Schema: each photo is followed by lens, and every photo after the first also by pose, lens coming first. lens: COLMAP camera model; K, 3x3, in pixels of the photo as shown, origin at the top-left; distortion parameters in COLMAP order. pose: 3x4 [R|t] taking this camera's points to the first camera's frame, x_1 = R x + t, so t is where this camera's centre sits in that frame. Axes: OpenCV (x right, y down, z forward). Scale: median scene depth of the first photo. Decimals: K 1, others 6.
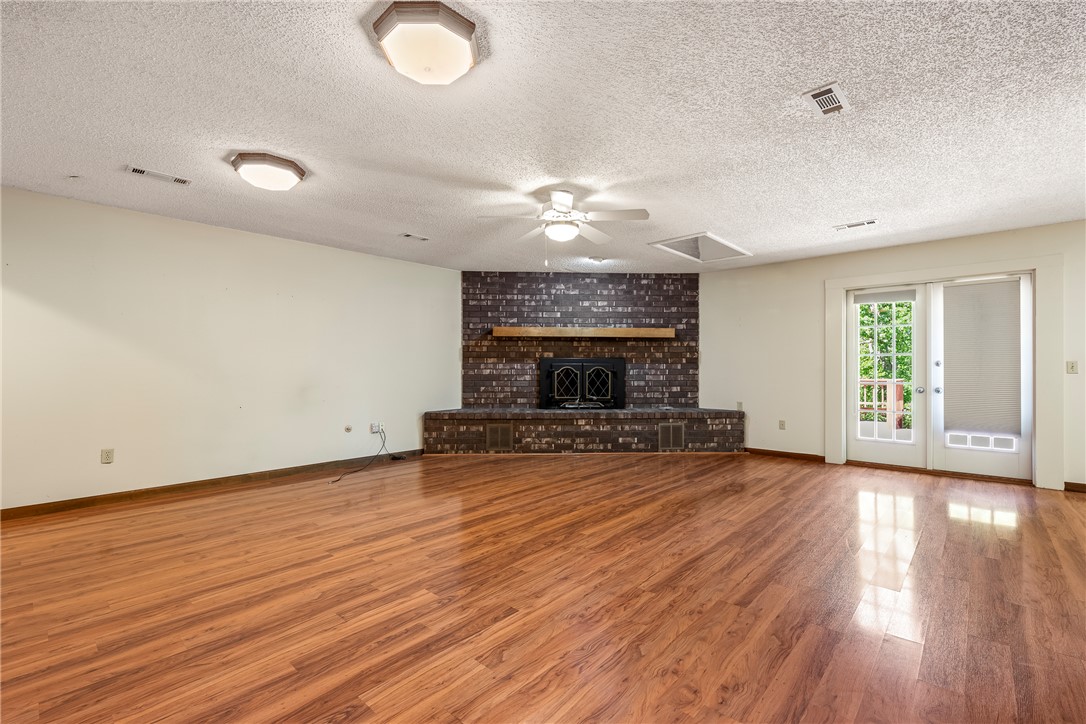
lens RADIAL K [[480.4, 0, 542.3], [0, 480.4, 365.8], [0, 0, 1]] dist [-0.001269, -0.000070]
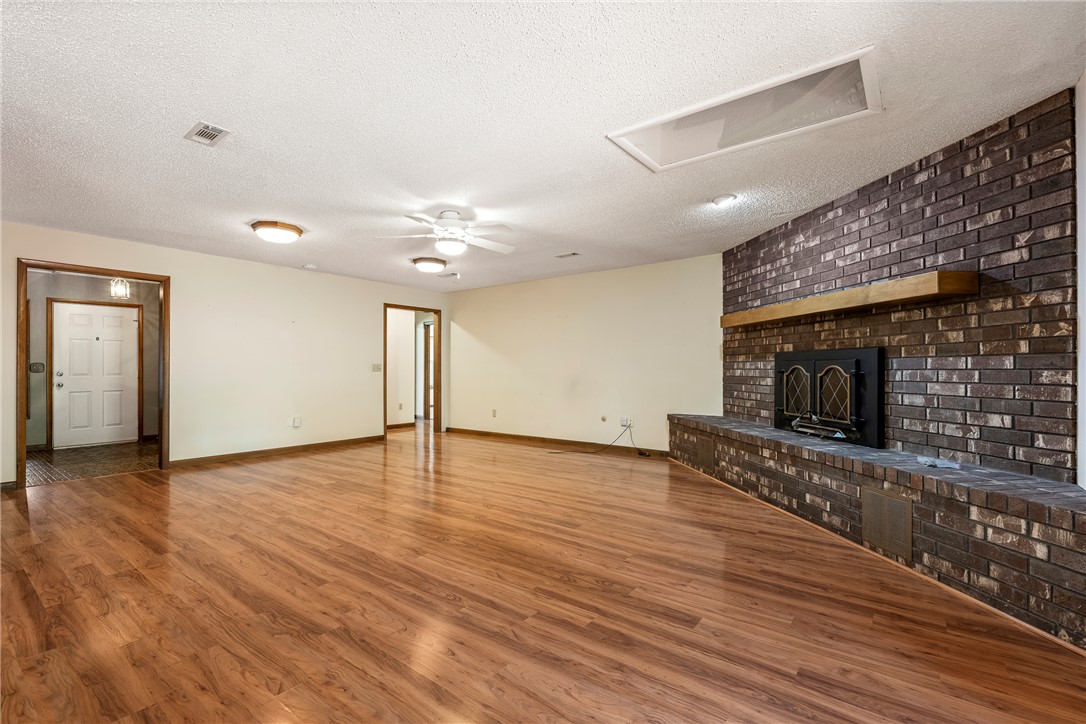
lens RADIAL K [[484.3, 0, 539.5], [0, 484.3, 367.3], [0, 0, 1]] dist [-0.001484, -0.000174]
pose [[0.079968, -0.003787, -0.996790, 0.650479], [0.004639, 0.999983, -0.003427, 0.004960], [0.996787, -0.004350, 0.079984, 0.611333]]
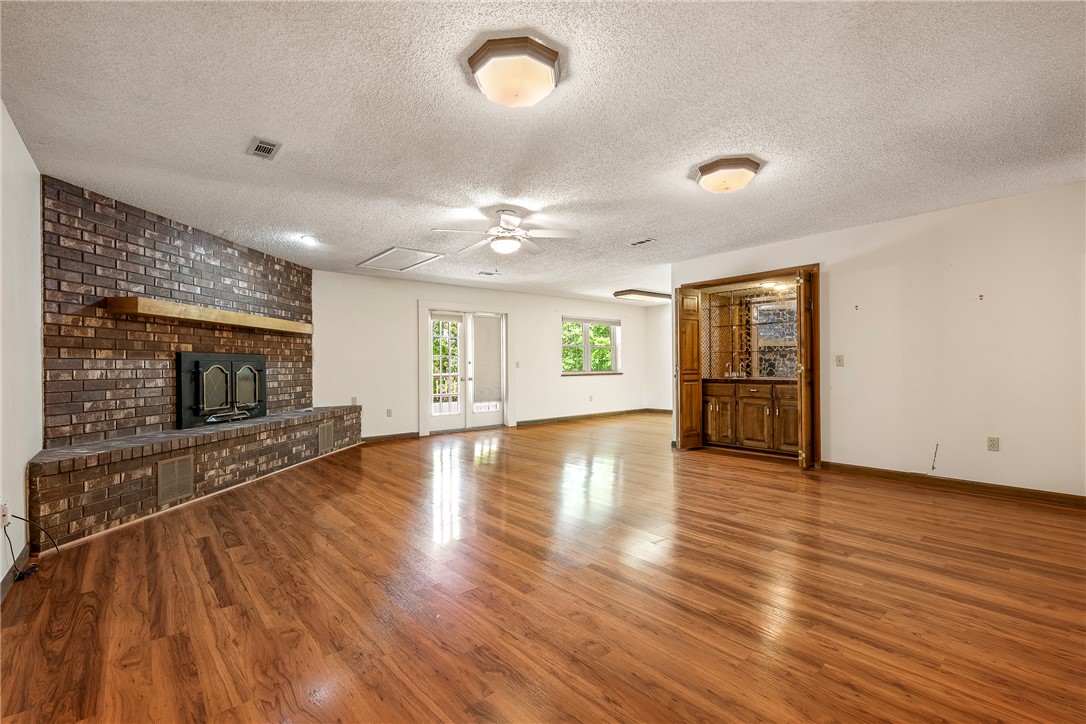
lens RADIAL K [[480.4, 0, 542.3], [0, 480.4, 365.8], [0, 0, 1]] dist [-0.001269, -0.000070]
pose [[0.130725, -0.001795, 0.991417, -0.593974], [0.002885, 0.999995, 0.001430, 0.003301], [-0.991414, 0.002673, 0.130730, 0.419715]]
